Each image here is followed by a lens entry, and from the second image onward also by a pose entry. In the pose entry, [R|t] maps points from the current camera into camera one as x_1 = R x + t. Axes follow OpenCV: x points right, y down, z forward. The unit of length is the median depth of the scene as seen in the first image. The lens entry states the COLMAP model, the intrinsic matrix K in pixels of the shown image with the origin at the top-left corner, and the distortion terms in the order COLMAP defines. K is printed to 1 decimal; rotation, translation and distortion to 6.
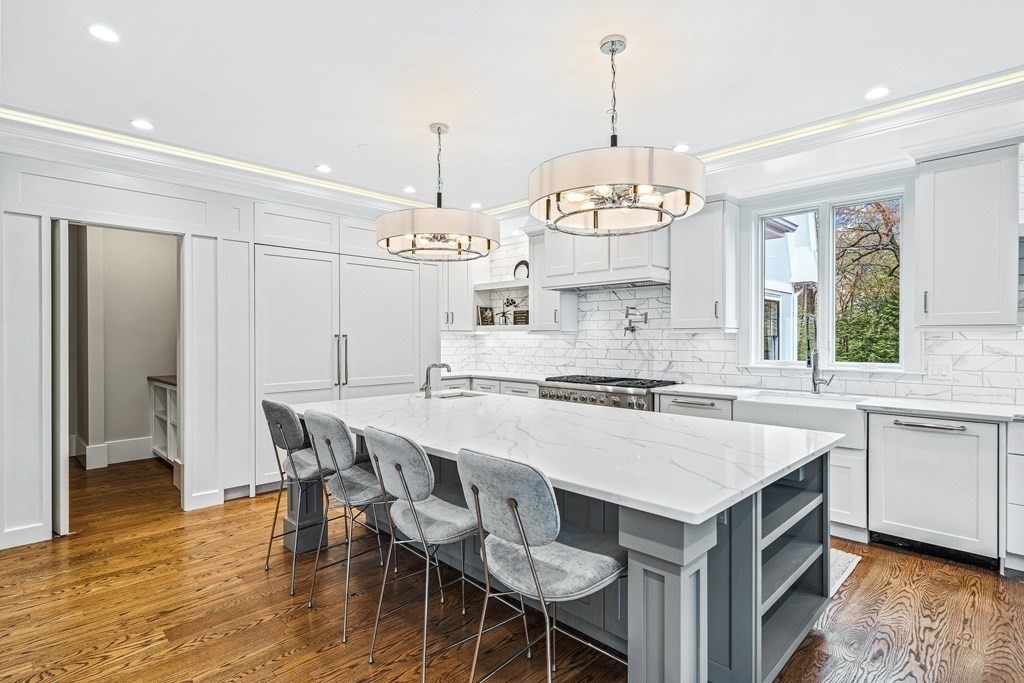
lens RADIAL K [[502.2, 0, 505.5], [0, 502.2, 344.9], [0, 0, 1]] dist [-0.002955, -0.001120]
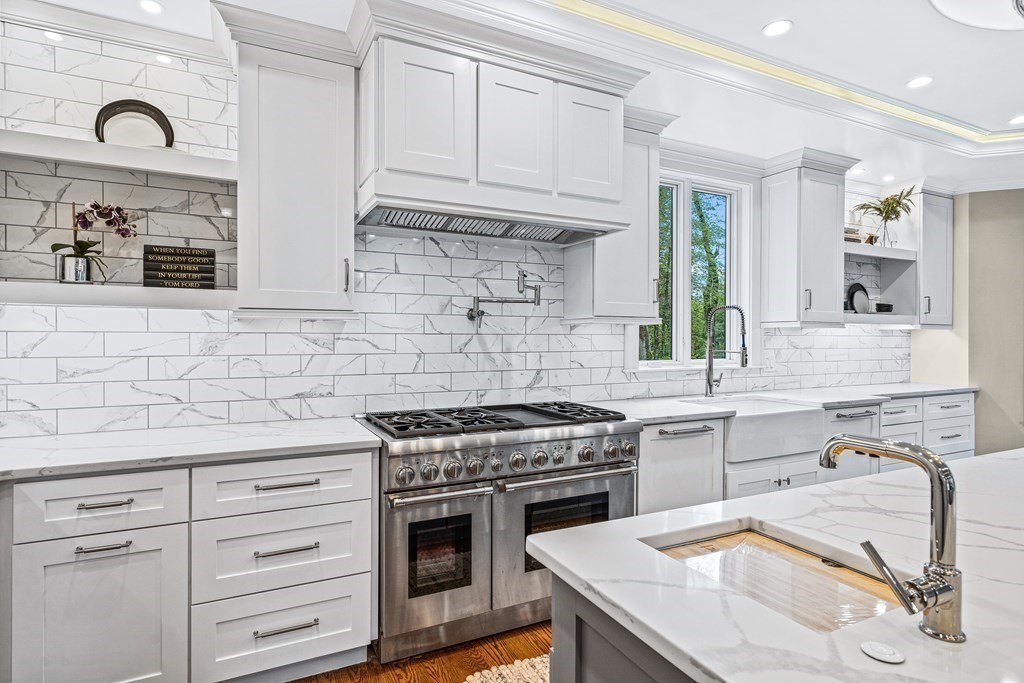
lens RADIAL K [[536.2, 0, 509.4], [0, 536.2, 339.7], [0, 0, 1]] dist [-0.003786, -0.000346]
pose [[0.313006, -0.002887, 0.949747, -0.449136], [0.009914, 0.999951, -0.000228, -0.006413], [-0.949700, 0.009487, 0.313019, 1.246845]]
